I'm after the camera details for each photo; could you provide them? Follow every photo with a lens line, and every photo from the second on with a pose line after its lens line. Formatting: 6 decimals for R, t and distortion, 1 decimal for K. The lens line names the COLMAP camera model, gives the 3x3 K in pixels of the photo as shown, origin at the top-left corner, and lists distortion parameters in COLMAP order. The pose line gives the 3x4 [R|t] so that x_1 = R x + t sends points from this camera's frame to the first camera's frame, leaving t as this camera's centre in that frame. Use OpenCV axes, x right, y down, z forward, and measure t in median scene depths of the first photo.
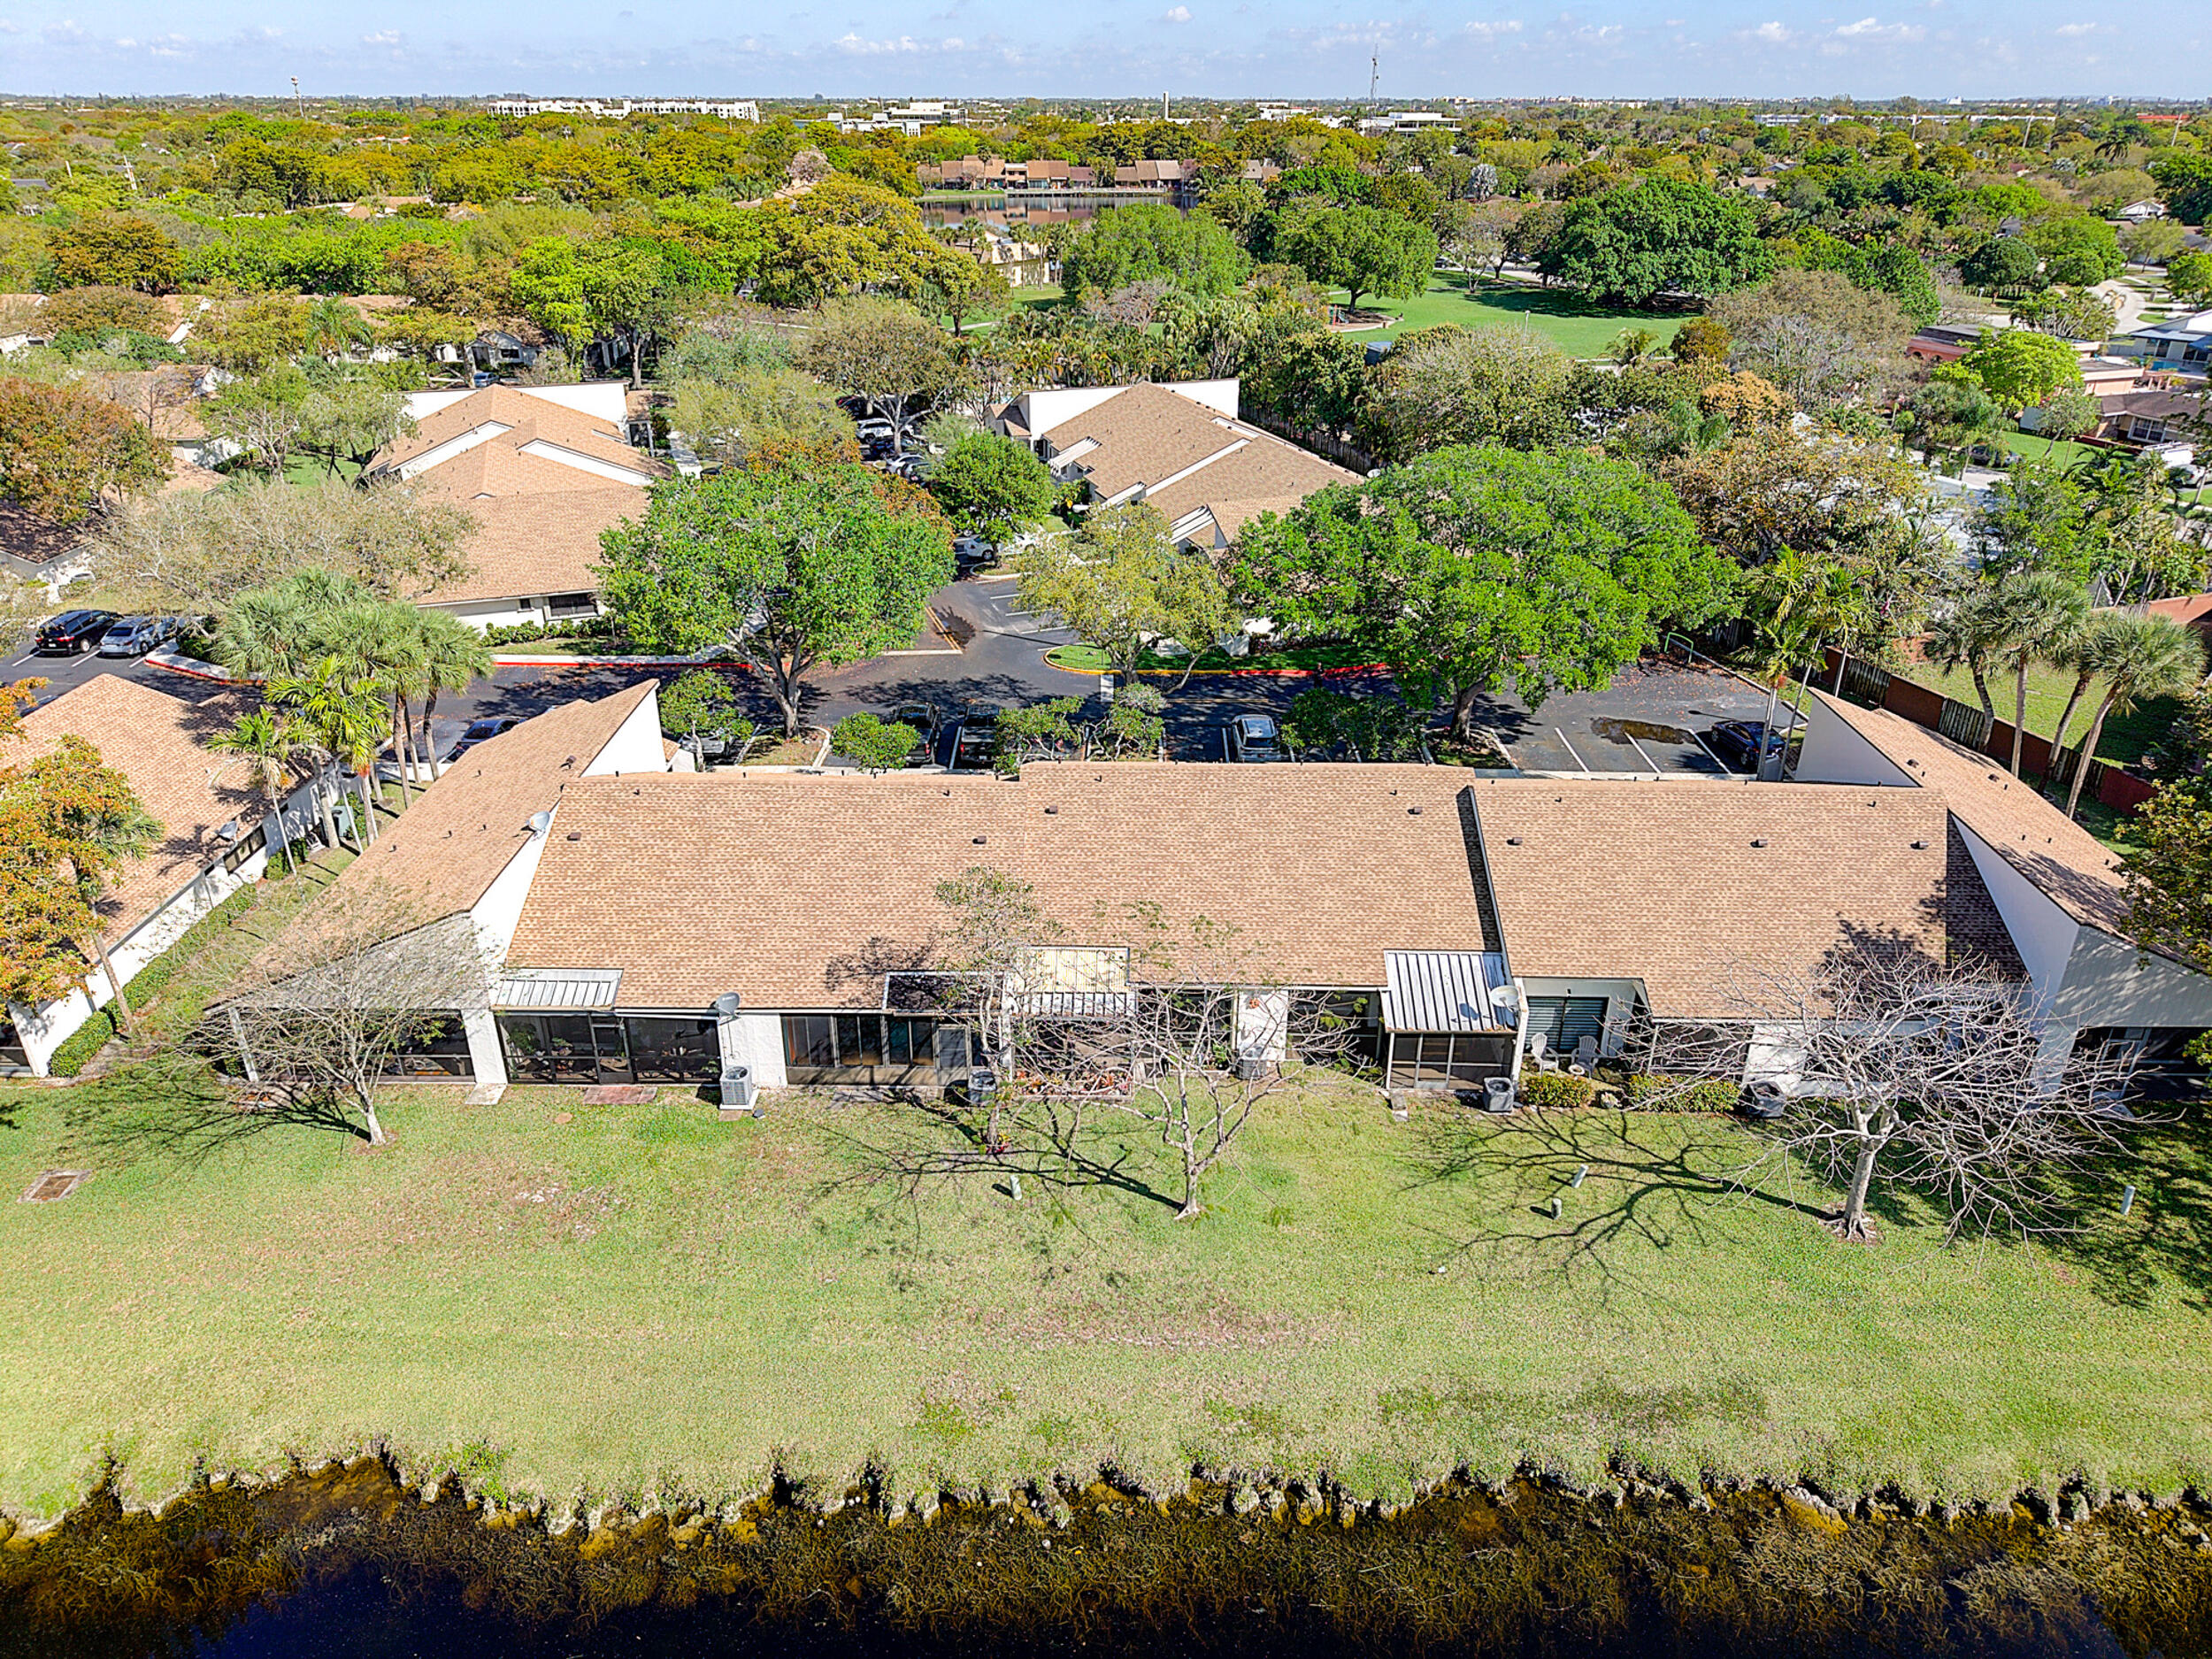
lens RADIAL K [[1465.9, 0, 1106.0], [0, 1465.9, 829.5], [0, 0, 1]] dist [0.060393, -0.064458]
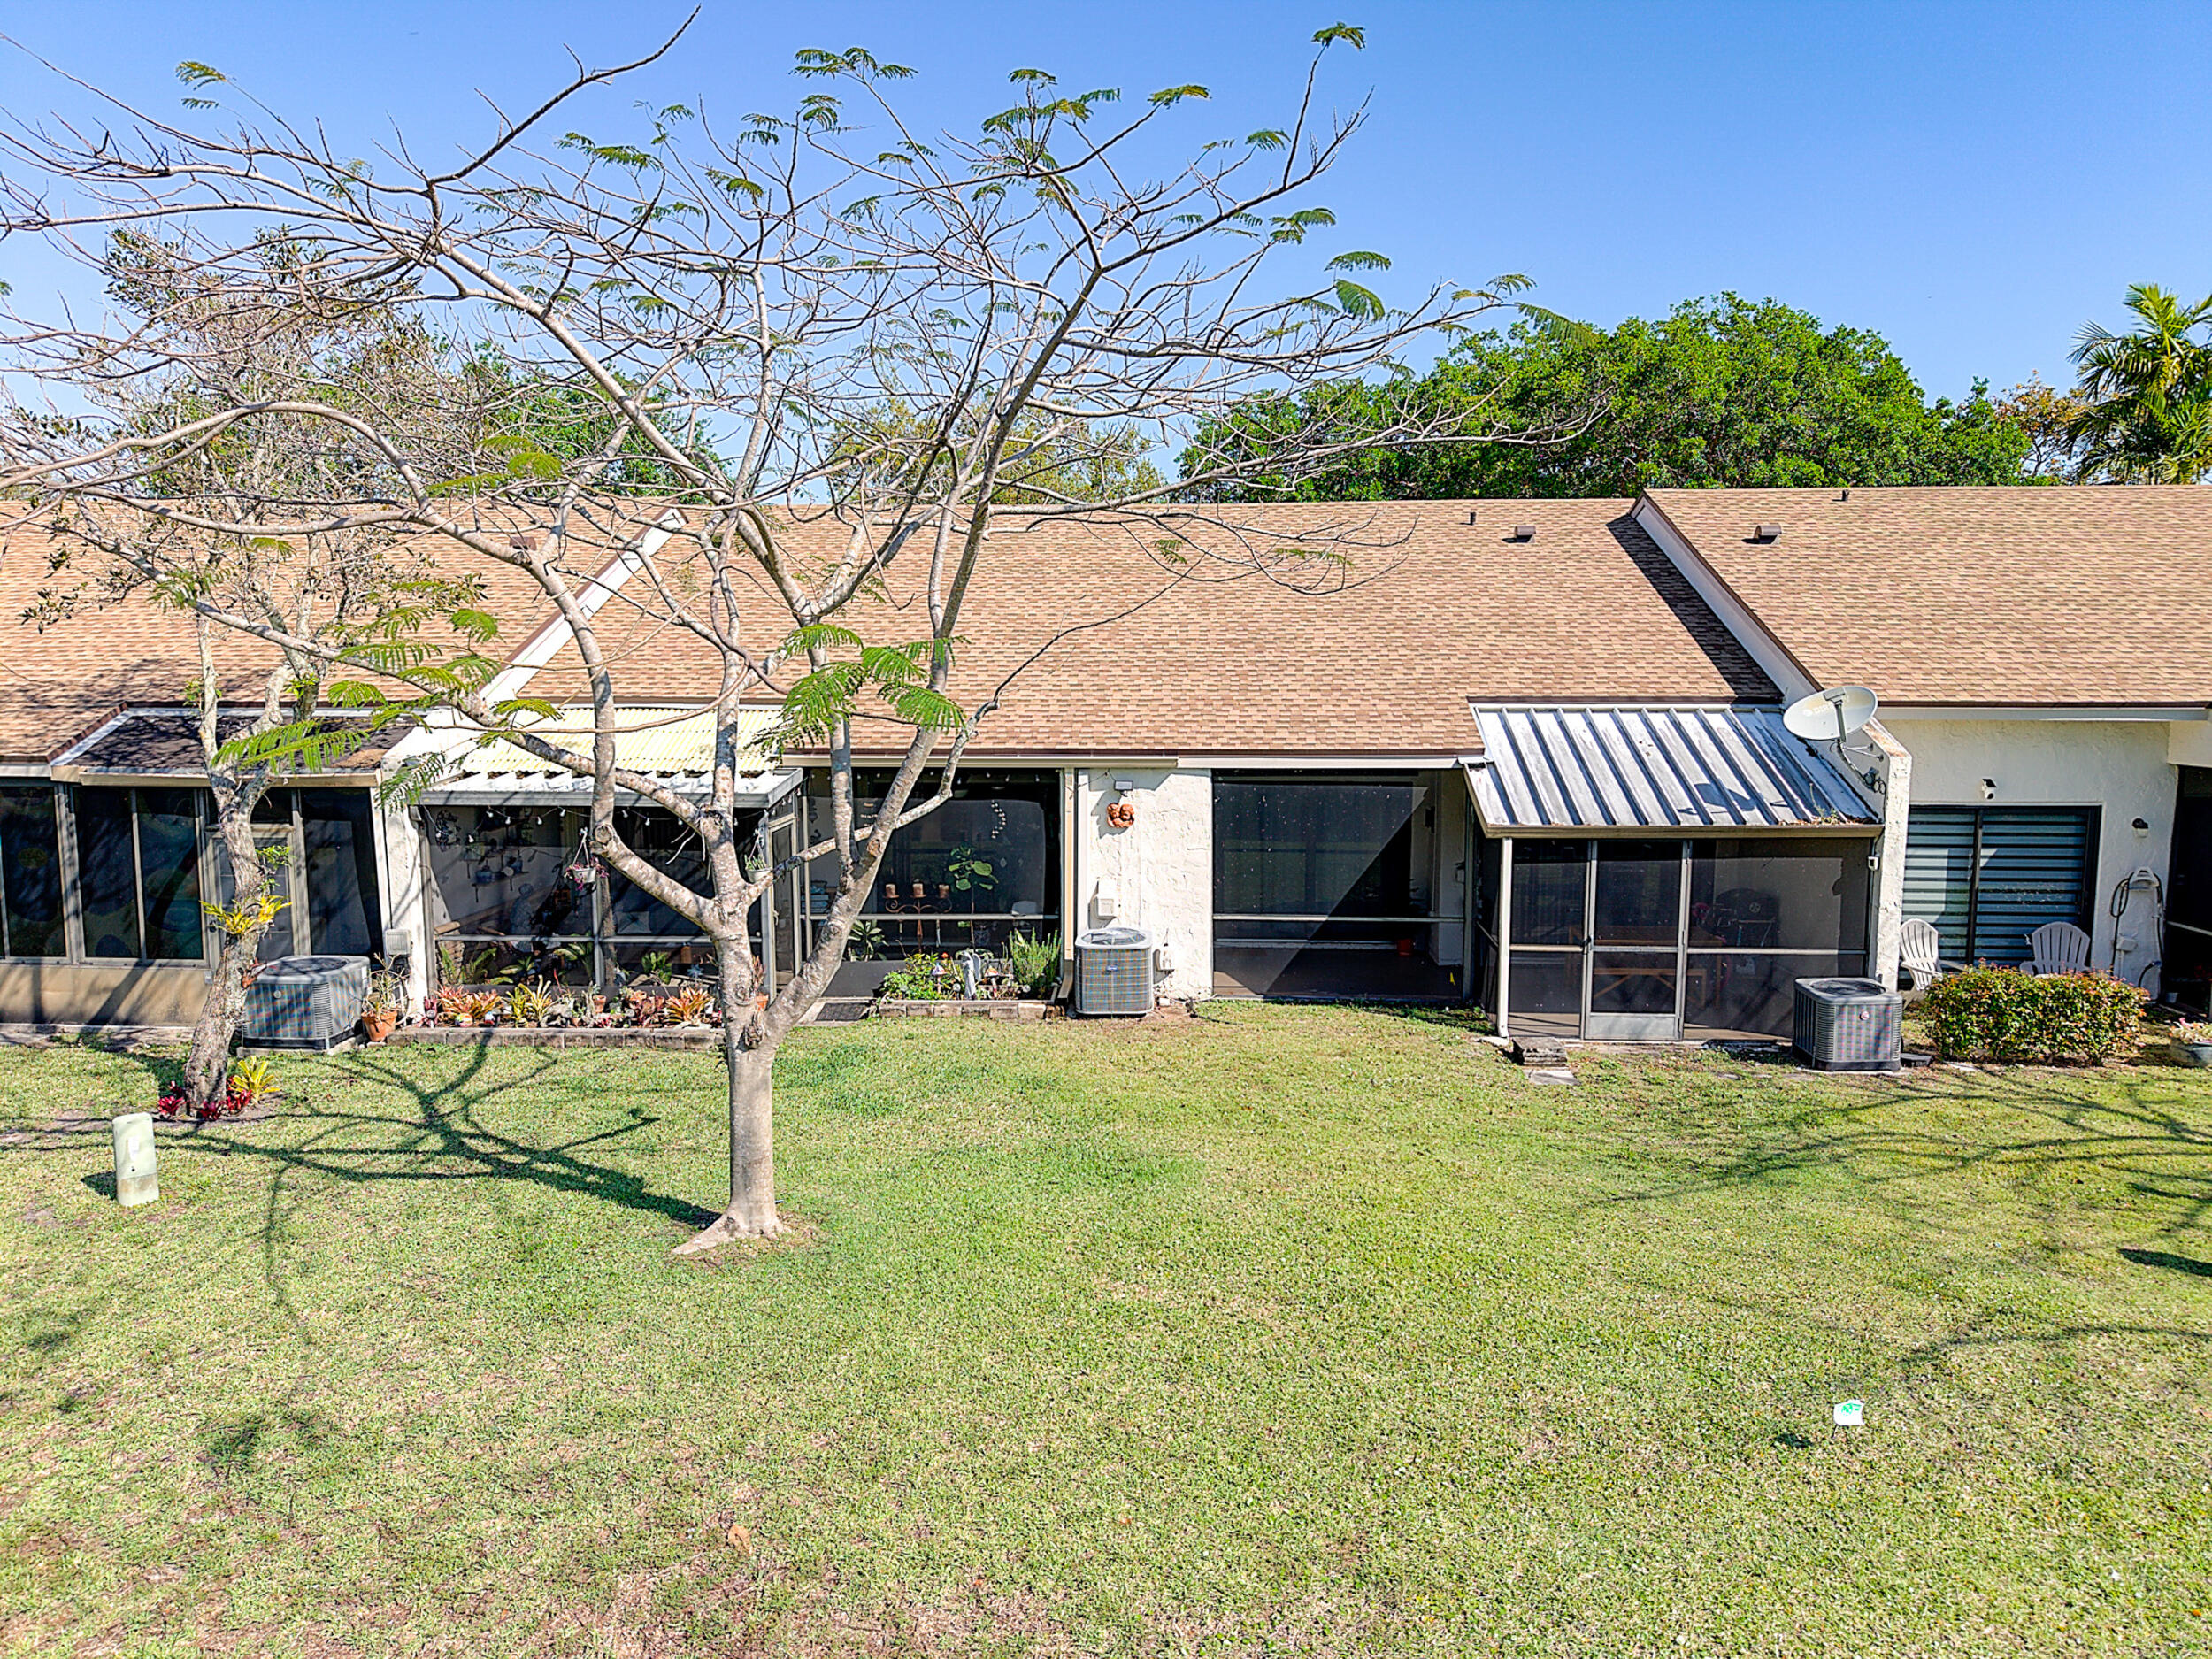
lens RADIAL K [[1465.9, 0, 1106.0], [0, 1465.9, 829.5], [0, 0, 1]] dist [0.060393, -0.064458]
pose [[0.999117, 0.002334, -0.041959, 0.116399], [-0.016470, 0.940329, -0.339868, 0.254194], [0.038662, 0.340259, 0.939537, 0.674469]]
